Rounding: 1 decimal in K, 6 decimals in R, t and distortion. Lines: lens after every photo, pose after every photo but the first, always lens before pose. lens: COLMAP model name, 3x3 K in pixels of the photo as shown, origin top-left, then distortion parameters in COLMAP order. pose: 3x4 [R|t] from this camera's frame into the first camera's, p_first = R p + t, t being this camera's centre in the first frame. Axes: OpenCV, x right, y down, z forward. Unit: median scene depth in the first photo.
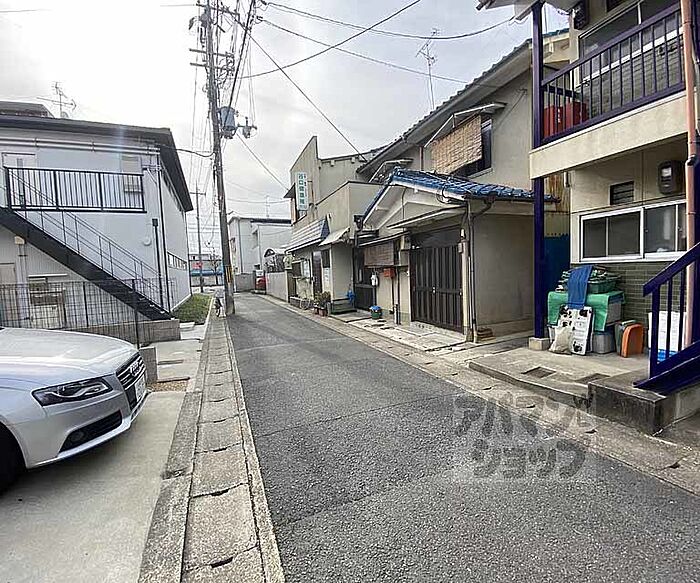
lens RADIAL K [[315.6, 0, 347.2], [0, 315.6, 291.2], [0, 0, 1]] dist [-0.001114, -0.008713]
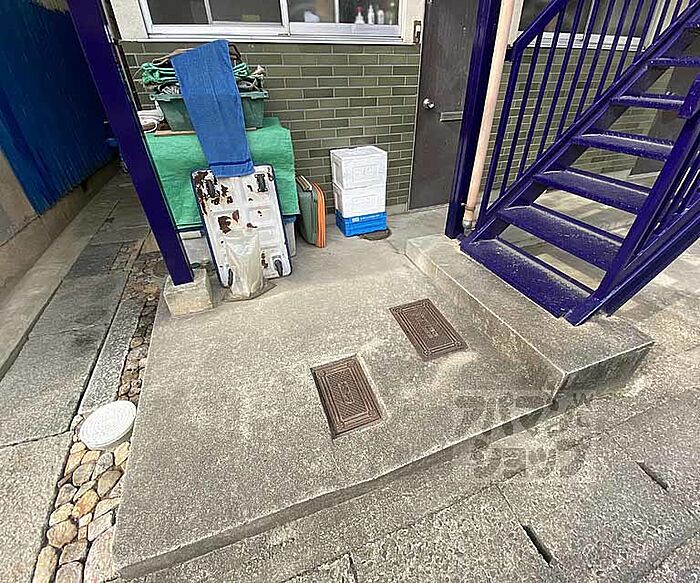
lens RADIAL K [[315.6, 0, 357.6], [0, 315.6, 293.5], [0, 0, 1]] dist [-0.001114, -0.008713]
pose [[0.028880, -0.533338, 0.845409, 0.331708], [0.074382, 0.844564, 0.530264, -0.018765], [-0.996812, 0.047570, 0.064062, 0.858200]]
